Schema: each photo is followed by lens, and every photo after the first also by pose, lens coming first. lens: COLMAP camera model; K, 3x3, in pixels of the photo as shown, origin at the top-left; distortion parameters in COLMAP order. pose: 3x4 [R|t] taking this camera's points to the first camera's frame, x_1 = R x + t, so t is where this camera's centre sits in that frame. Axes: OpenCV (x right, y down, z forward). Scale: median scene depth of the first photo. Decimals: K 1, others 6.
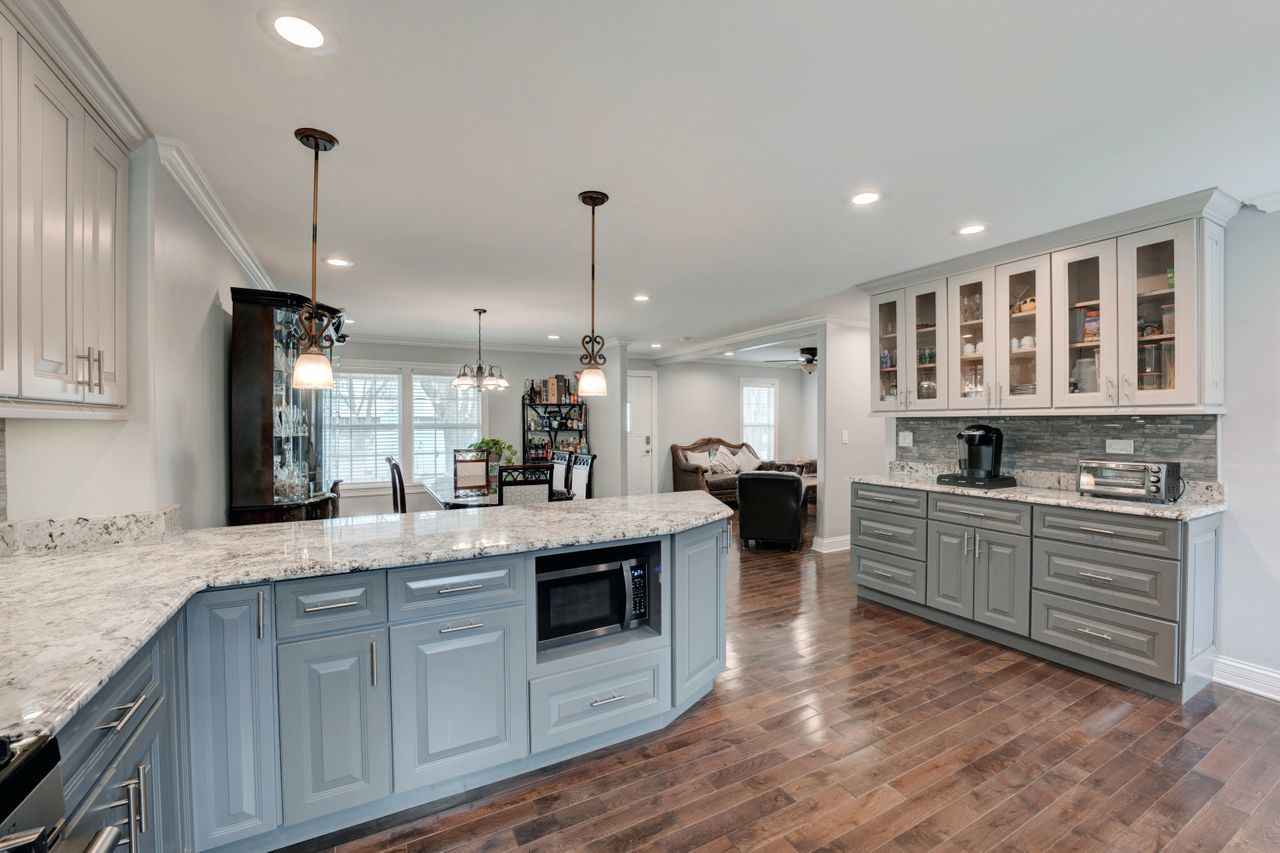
lens RADIAL K [[521.4, 0, 635.4], [0, 521.4, 425.8], [0, 0, 1]] dist [-0.008617, 0.000915]
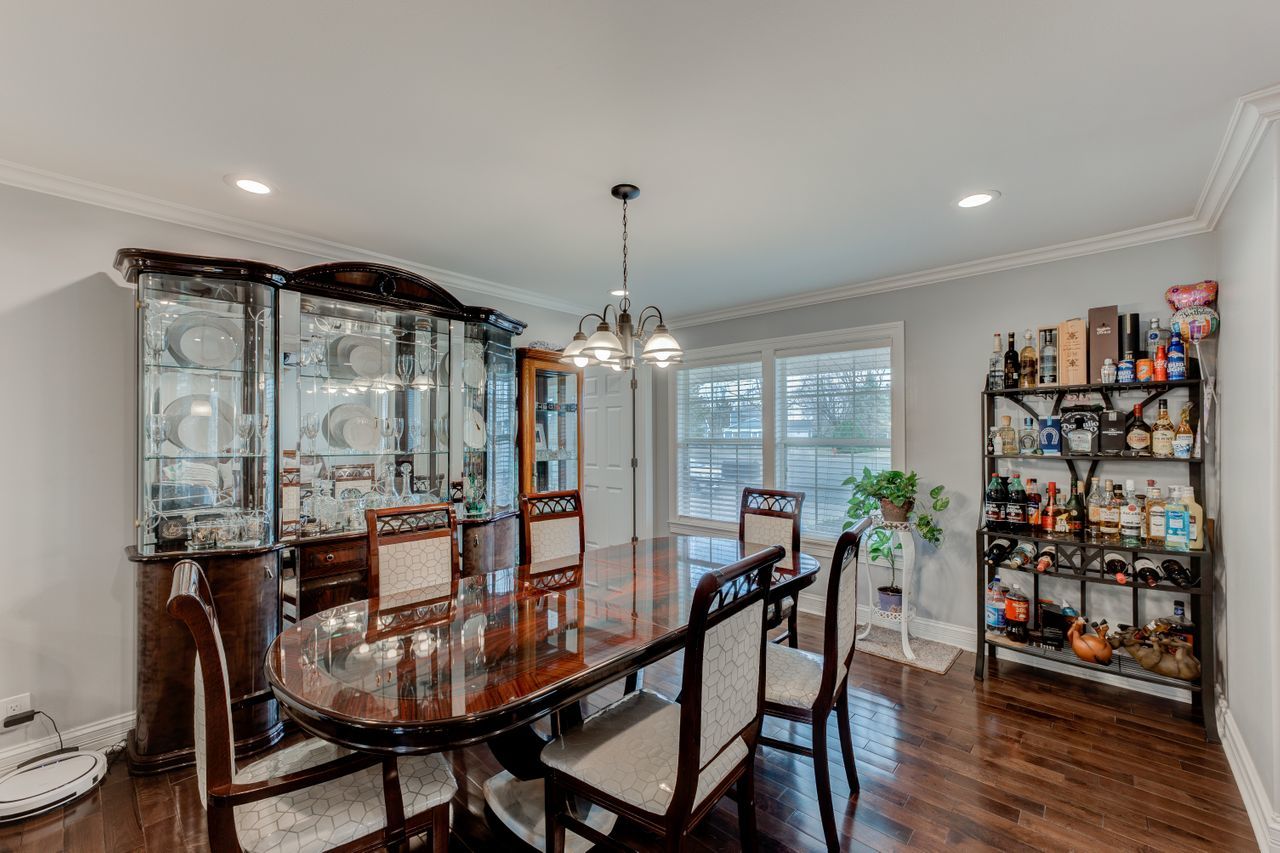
lens RADIAL K [[521.4, 0, 636.0], [0, 521.4, 432.1], [0, 0, 1]] dist [-0.008617, 0.000915]
pose [[0.329311, -0.000776, -0.944221, 0.091307], [-0.006366, 0.999975, -0.003042, -0.006275], [0.944200, 0.007013, 0.329298, 0.573974]]
